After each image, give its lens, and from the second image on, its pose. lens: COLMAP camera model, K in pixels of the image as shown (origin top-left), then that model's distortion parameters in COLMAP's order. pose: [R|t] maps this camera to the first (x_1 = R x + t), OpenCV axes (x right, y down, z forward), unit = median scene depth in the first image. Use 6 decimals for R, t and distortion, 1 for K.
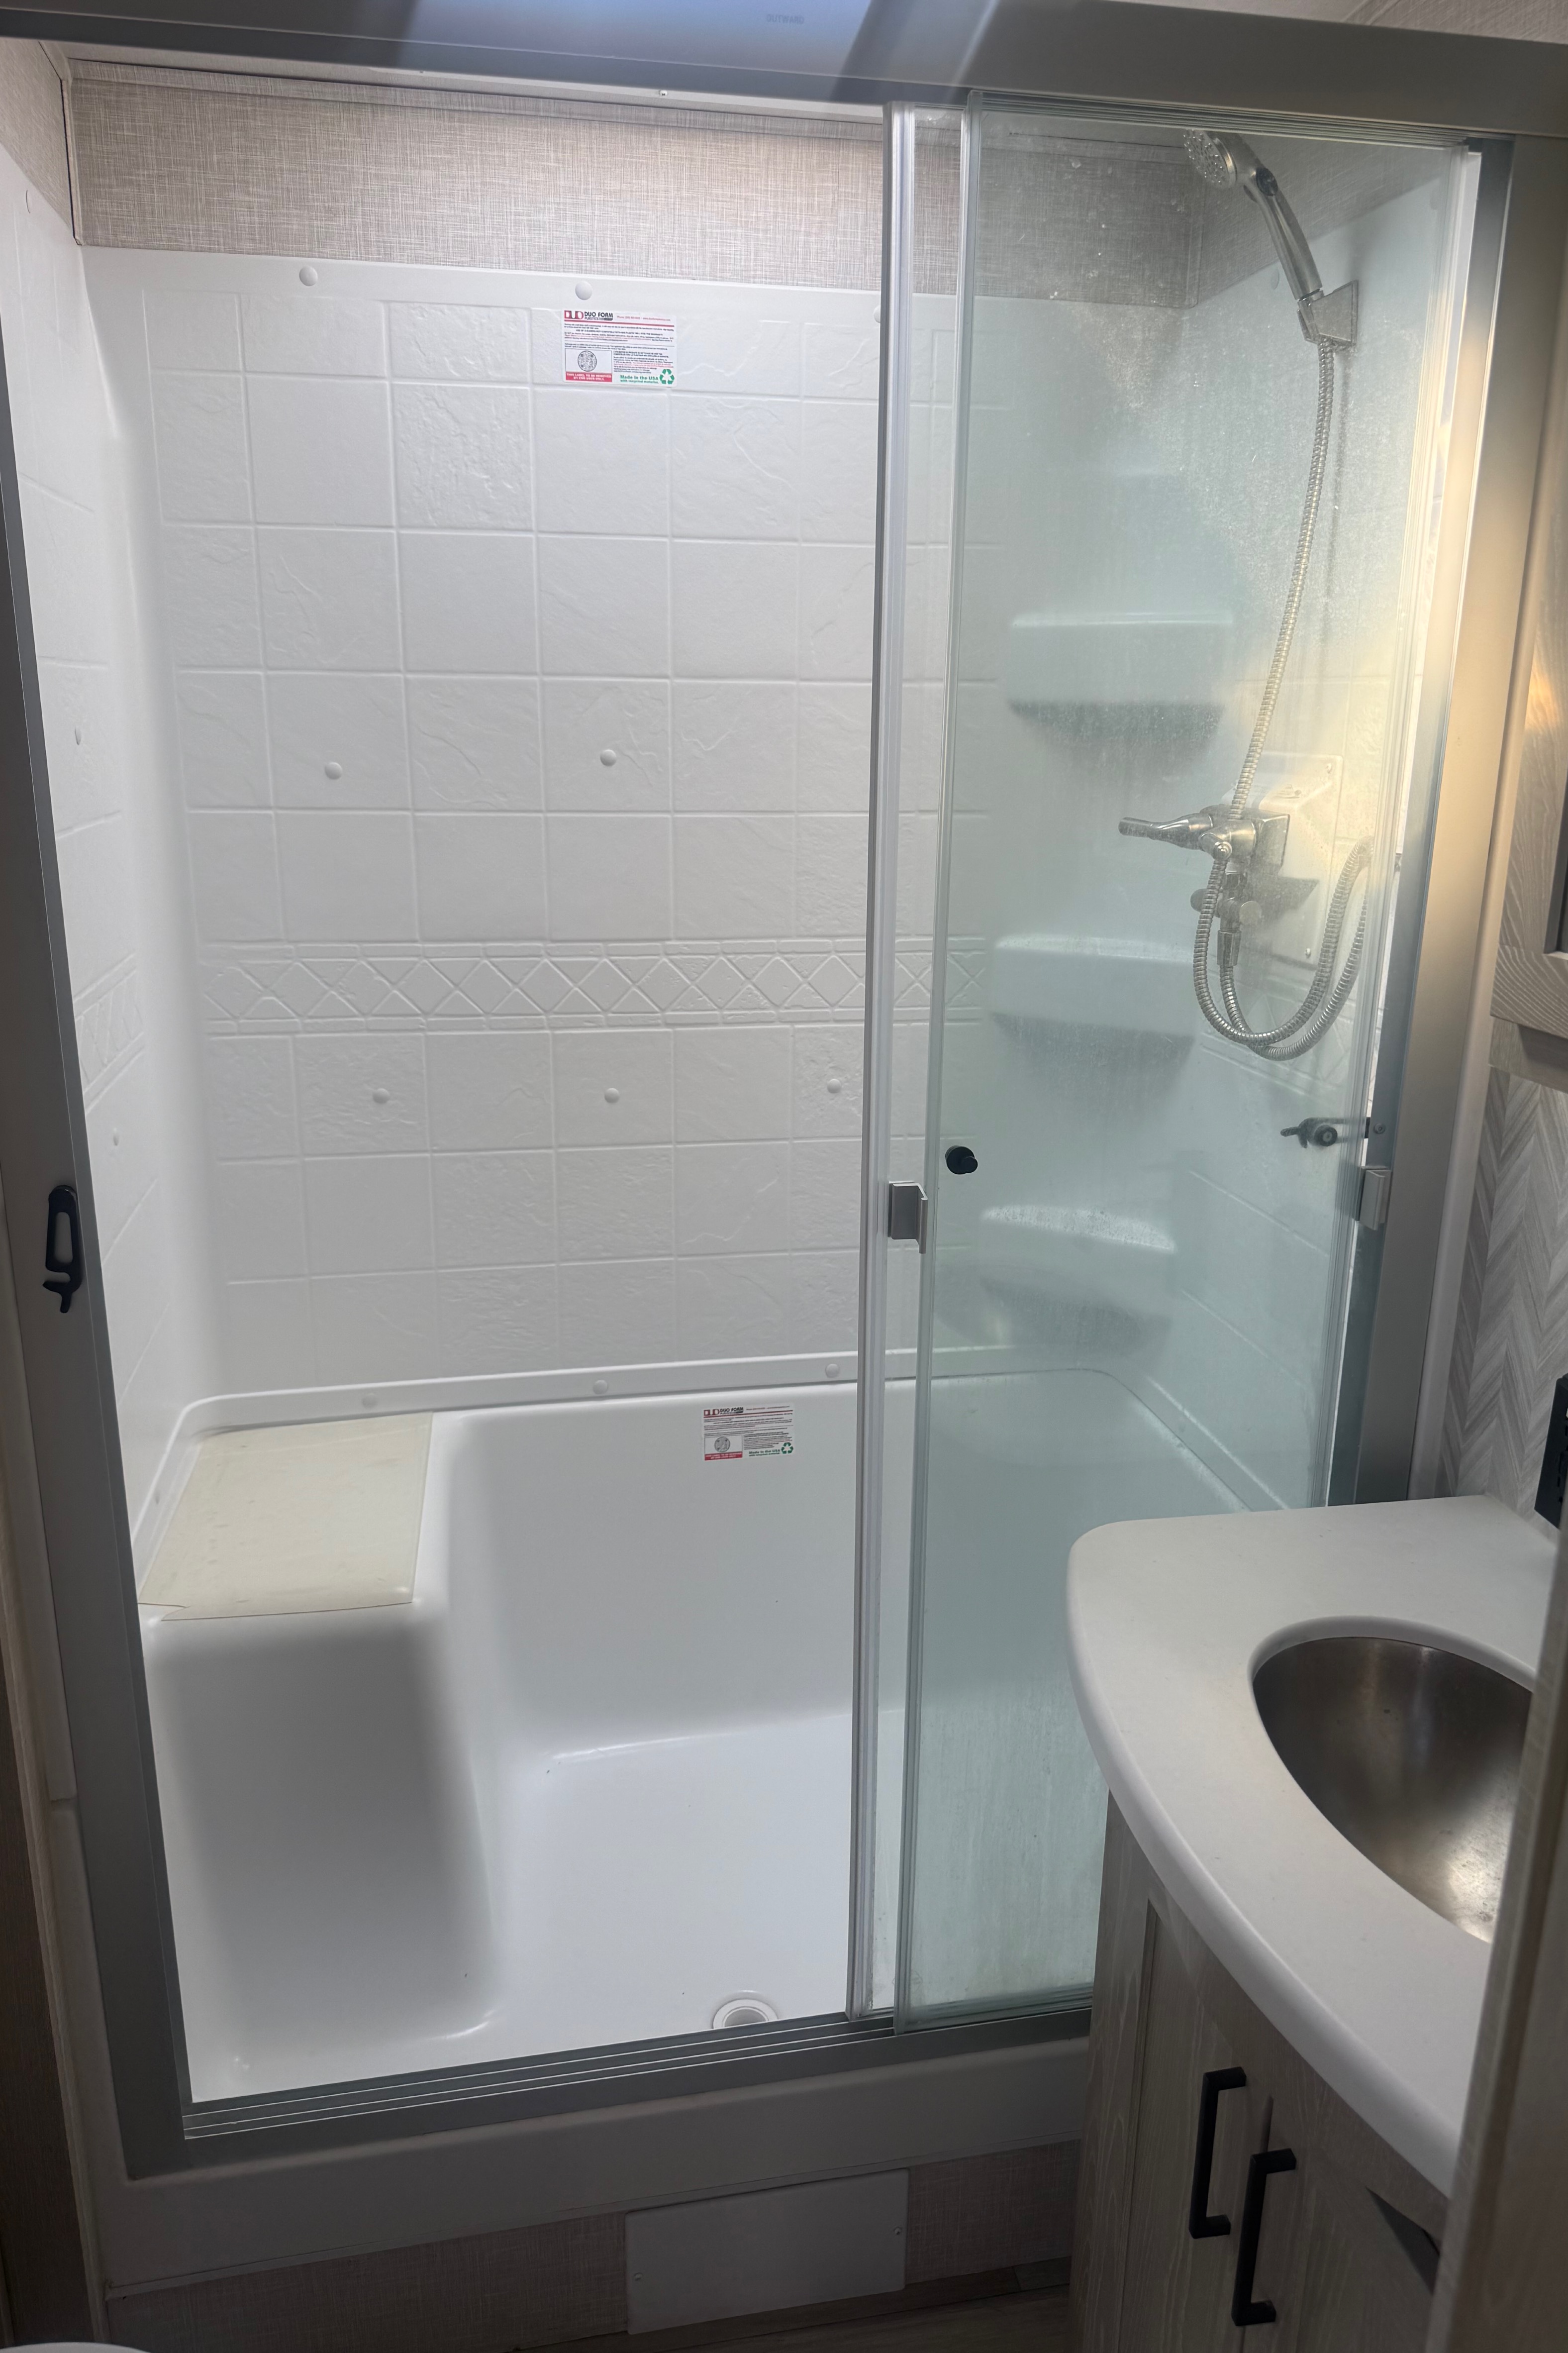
lens RADIAL K [[1666.8, 0, 784.8], [0, 1666.8, 1183.0], [0, 0, 1]] dist [0.141830, -0.125637]
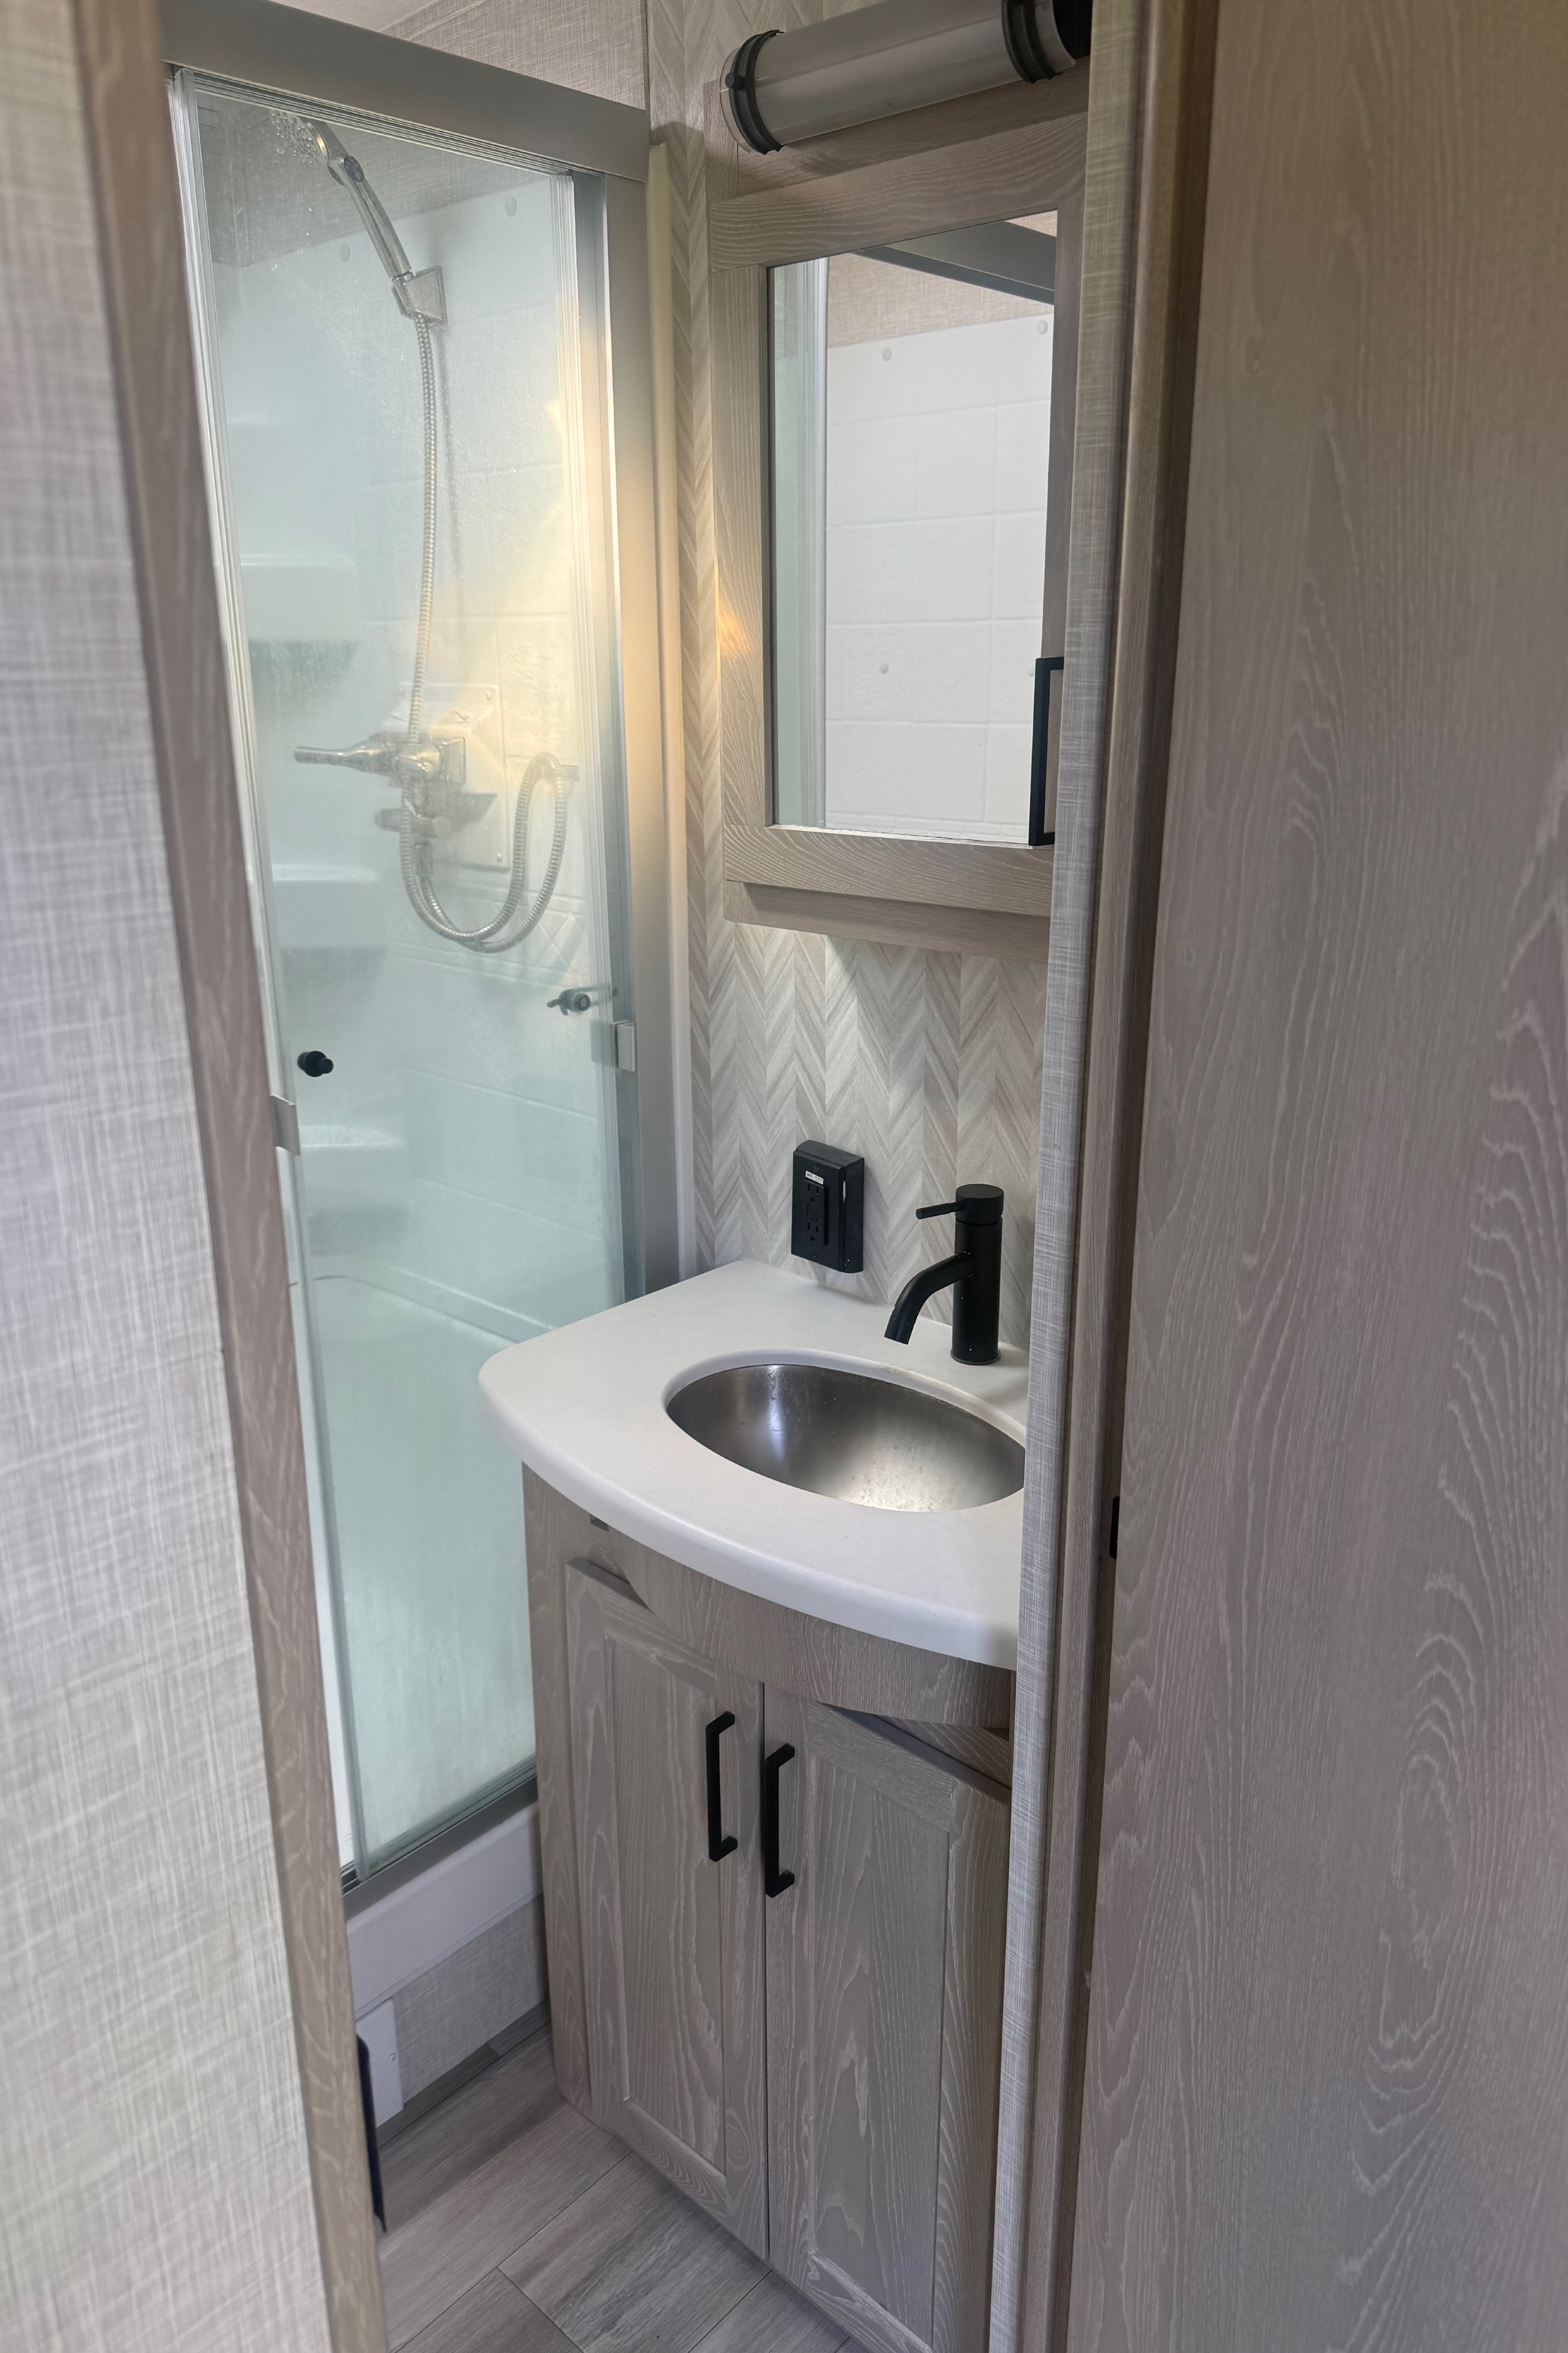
lens RADIAL K [[1666.8, 0, 784.8], [0, 1666.8, 1183.0], [0, 0, 1]] dist [0.141830, -0.125637]
pose [[0.786551, -0.199831, 0.584299, -0.283542], [0.185511, 0.978952, 0.085079, 0.023270], [-0.589002, 0.041475, 0.807066, -0.043080]]
